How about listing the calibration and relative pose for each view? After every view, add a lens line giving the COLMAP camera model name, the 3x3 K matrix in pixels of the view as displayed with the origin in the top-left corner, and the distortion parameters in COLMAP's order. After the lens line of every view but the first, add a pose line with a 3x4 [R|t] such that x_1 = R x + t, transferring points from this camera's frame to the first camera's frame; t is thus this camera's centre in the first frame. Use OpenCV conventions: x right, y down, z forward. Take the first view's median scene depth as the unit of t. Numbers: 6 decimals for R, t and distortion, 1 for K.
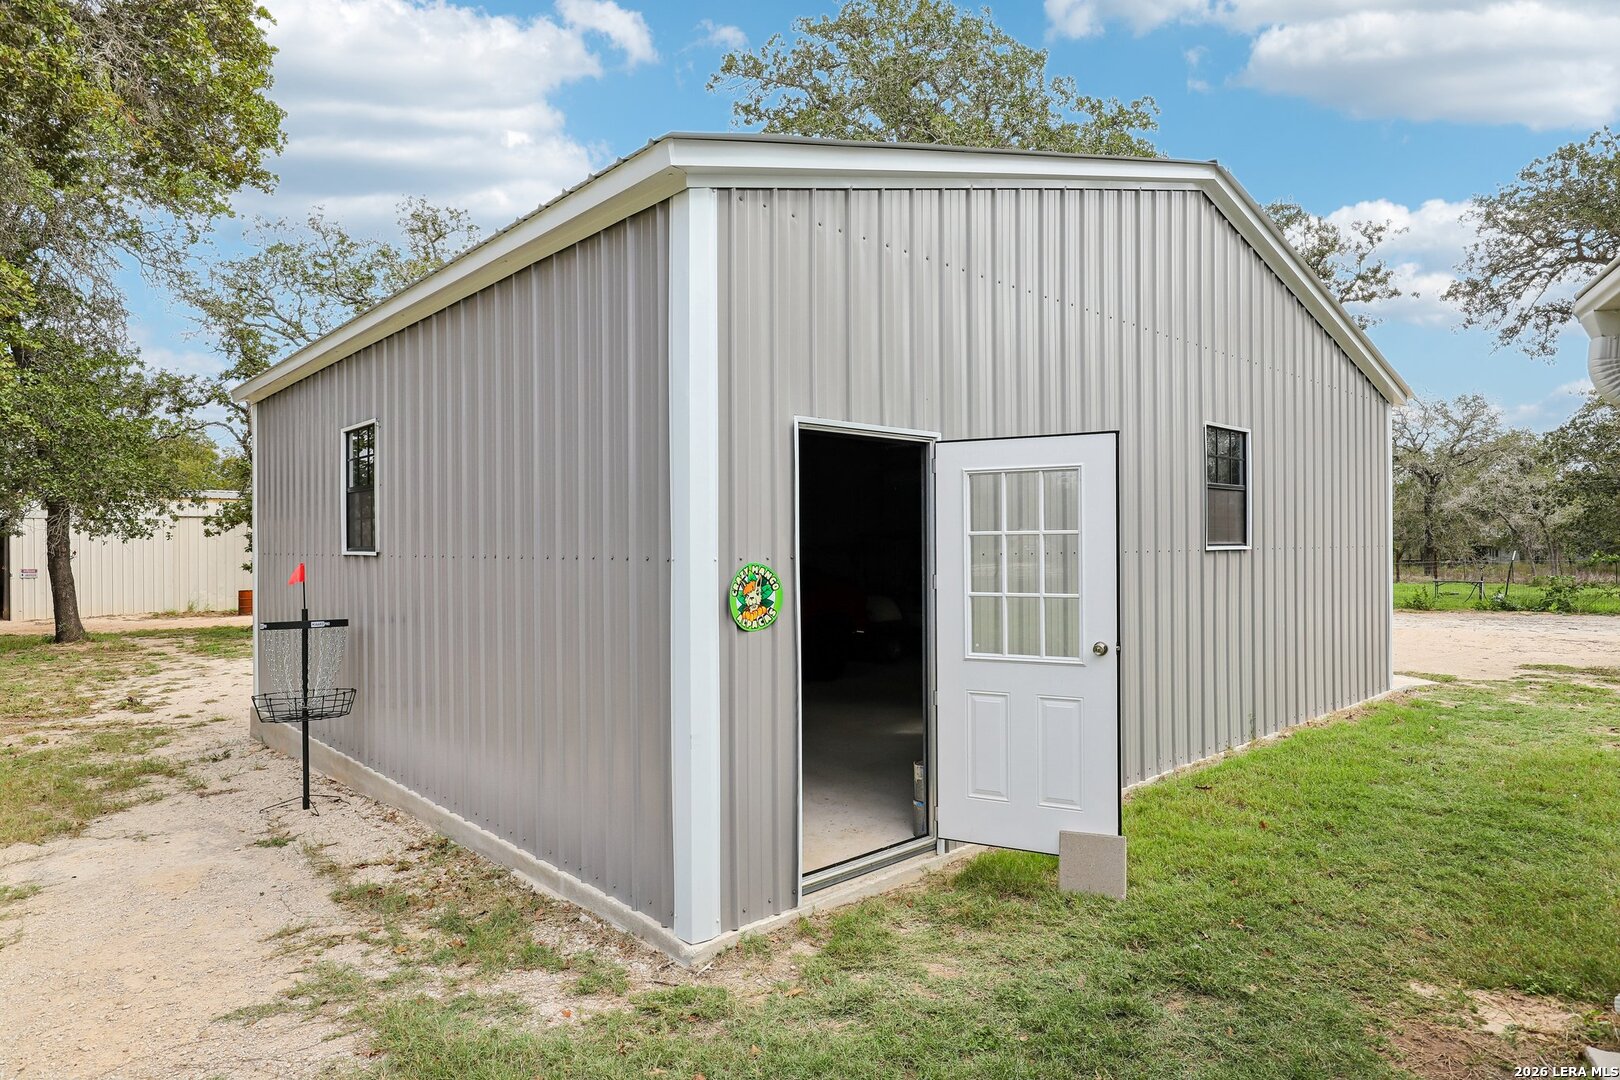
lens RADIAL K [[933.8, 0, 809.9], [0, 933.8, 560.7], [0, 0, 1]] dist [0.024101, 0.000334]
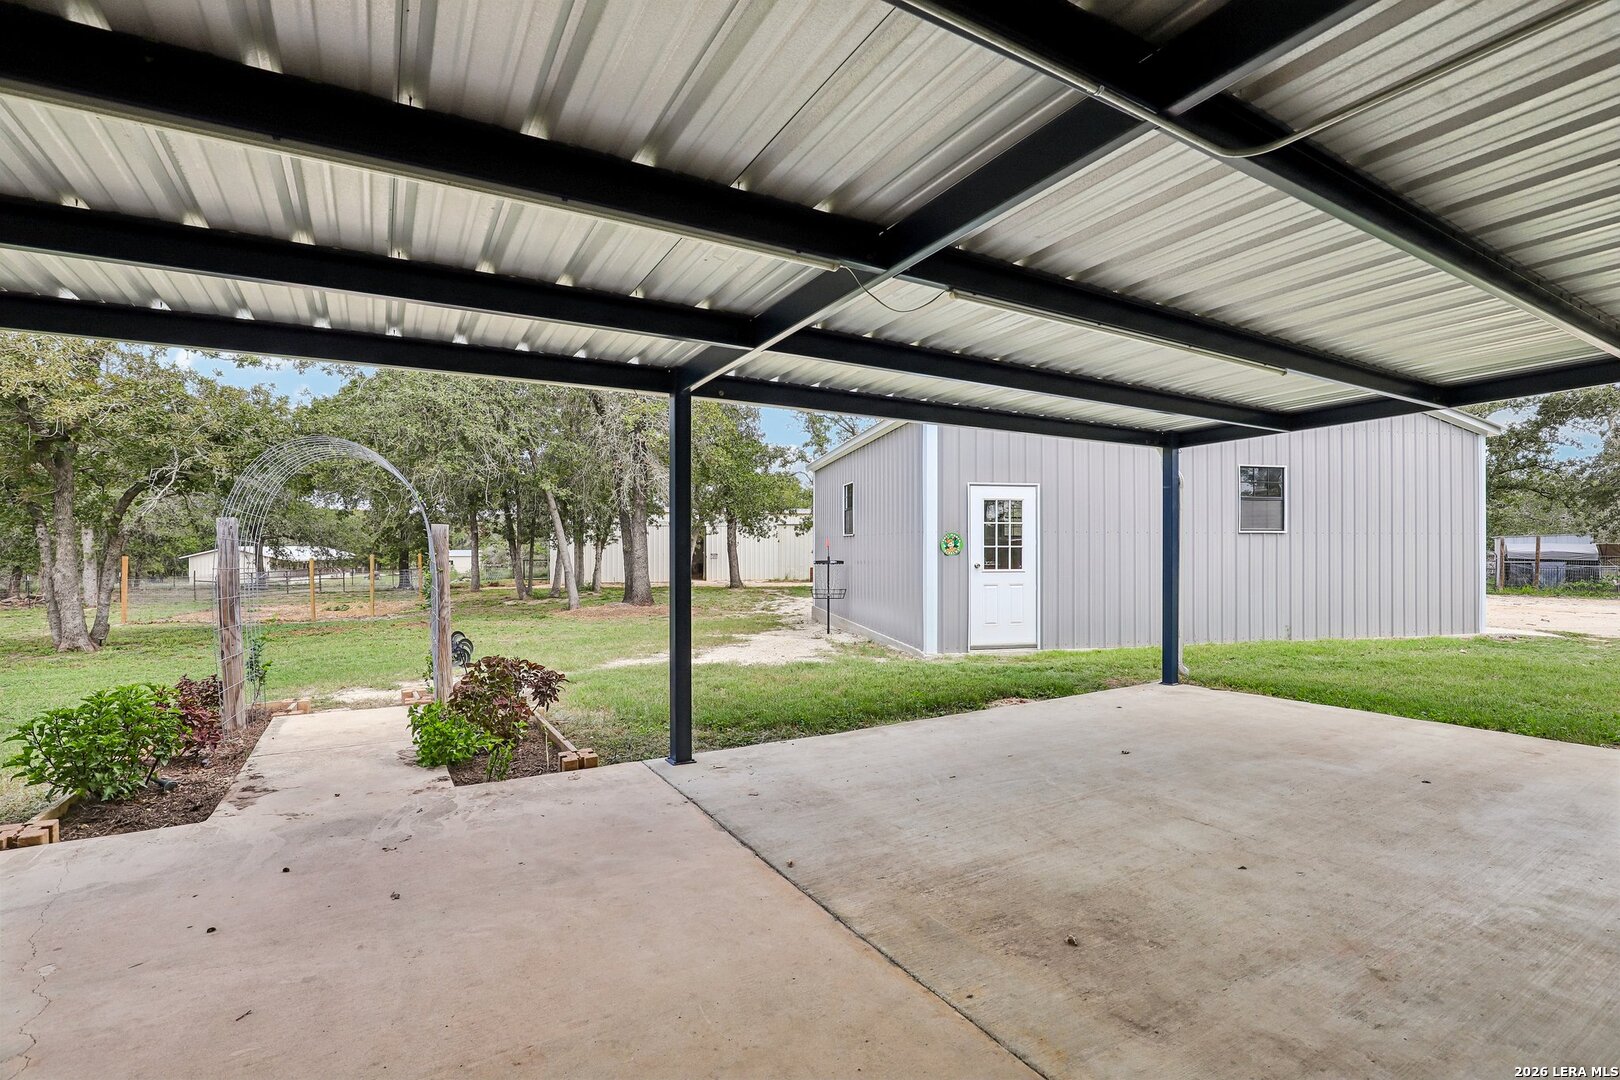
lens RADIAL K [[749.6, 0, 822.3], [0, 749.6, 542.8], [0, 0, 1]] dist [-0.042069, 0.008654]
pose [[0.862297, 0.004714, -0.506381, 0.140002], [-0.015753, 0.999722, -0.017520, 0.014591], [0.506158, 0.023085, 0.862132, -0.223790]]
